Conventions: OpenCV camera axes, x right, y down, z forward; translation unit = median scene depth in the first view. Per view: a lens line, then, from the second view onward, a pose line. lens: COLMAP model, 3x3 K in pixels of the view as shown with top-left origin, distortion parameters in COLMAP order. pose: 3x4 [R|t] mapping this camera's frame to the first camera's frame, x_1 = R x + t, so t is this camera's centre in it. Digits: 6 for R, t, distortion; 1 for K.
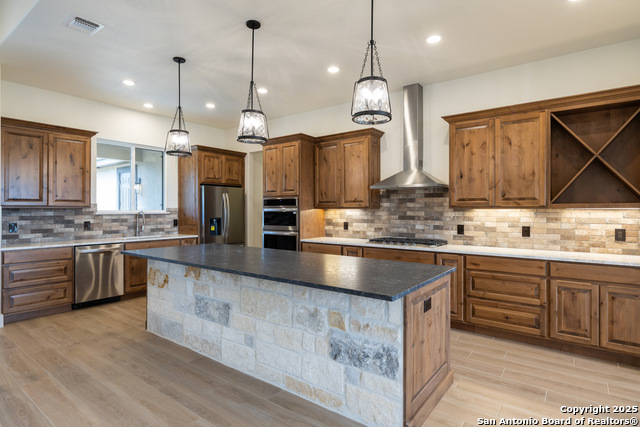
lens RADIAL K [[347.9, 0, 320.4], [0, 347.9, 207.4], [0, 0, 1]] dist [-0.001411, 0.001711]
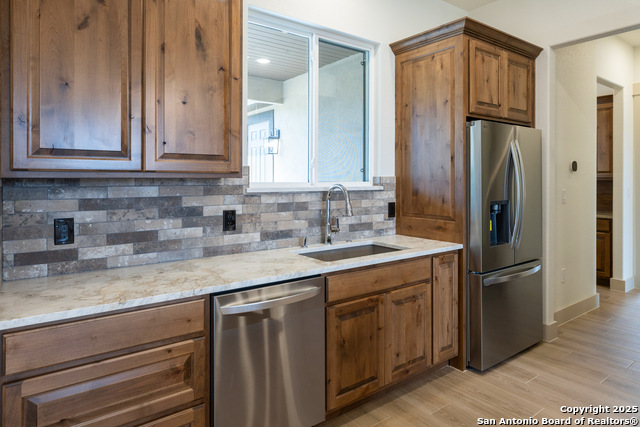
lens RADIAL K [[391.2, 0, 311.6], [0, 391.2, 176.1], [0, 0, 1]] dist [-0.003798, -0.003034]
pose [[0.956712, -0.001090, -0.291035, -0.466170], [0.001353, 0.999999, 0.000702, 0.000551], [0.291034, -0.001065, 0.956712, 0.618746]]
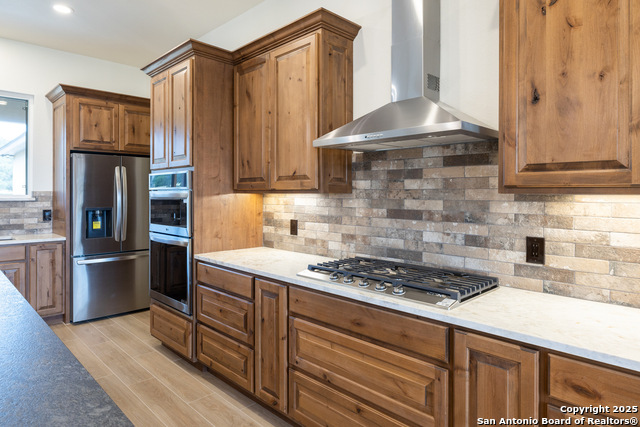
lens RADIAL K [[391.2, 0, 320.0], [0, 391.2, 190.3], [0, 0, 1]] dist [-0.003798, -0.003034]
pose [[0.989563, 0.000934, -0.144098, 0.206813], [-0.001191, 0.999998, -0.001698, 0.000869], [0.144096, 0.001852, 0.989562, 0.486138]]
